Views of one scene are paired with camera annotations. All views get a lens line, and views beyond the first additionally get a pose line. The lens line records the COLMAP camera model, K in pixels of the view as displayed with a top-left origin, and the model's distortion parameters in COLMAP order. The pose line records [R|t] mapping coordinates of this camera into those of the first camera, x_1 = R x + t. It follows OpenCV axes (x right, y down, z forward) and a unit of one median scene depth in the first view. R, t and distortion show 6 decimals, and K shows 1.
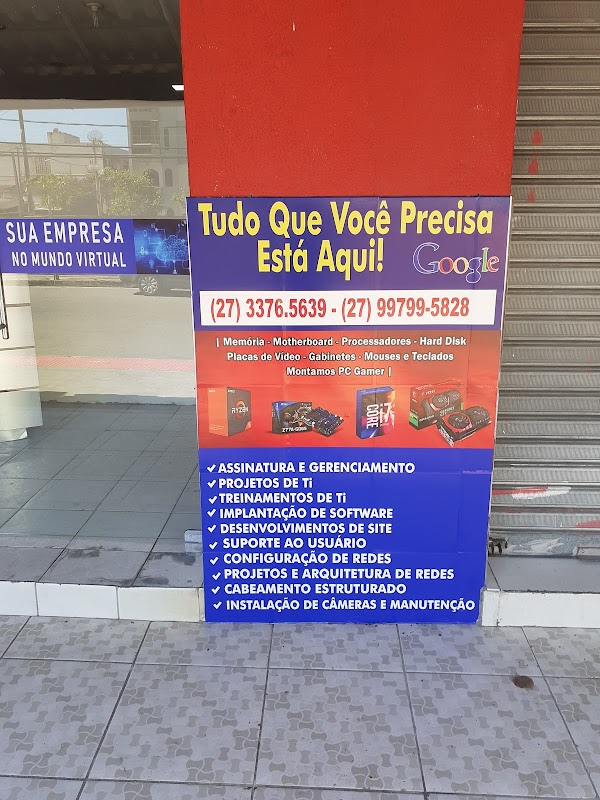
lens RADIAL K [[647.7, 0, 300.0], [0, 647.7, 400.0], [0, 0, 1]] dist [0.072807, -0.169477]
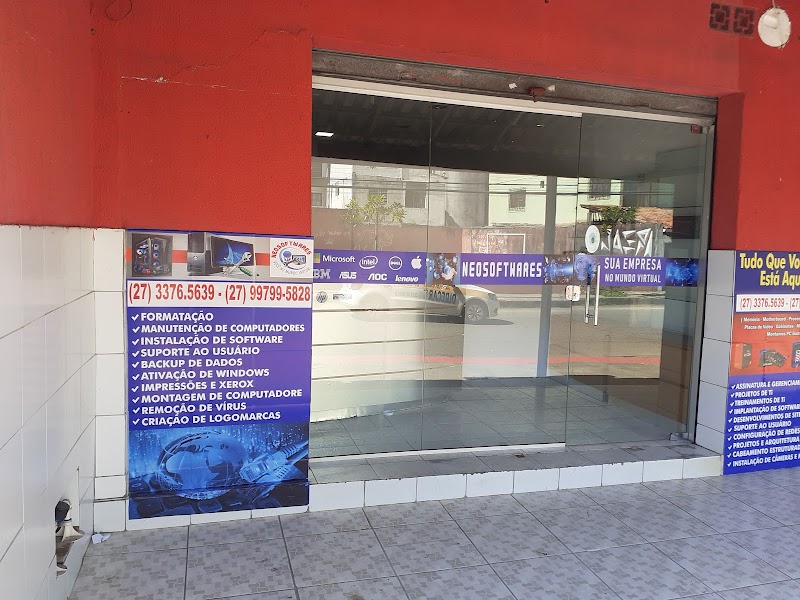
lens RADIAL K [[647.7, 0, 400.0], [0, 647.7, 300.0], [0, 0, 1]] dist [0.072807, -0.169477]
pose [[0.949637, -0.002203, 0.313344, -1.593002], [0.053360, 0.986507, -0.154778, 0.094223], [-0.308775, 0.163703, 0.936942, -0.507938]]
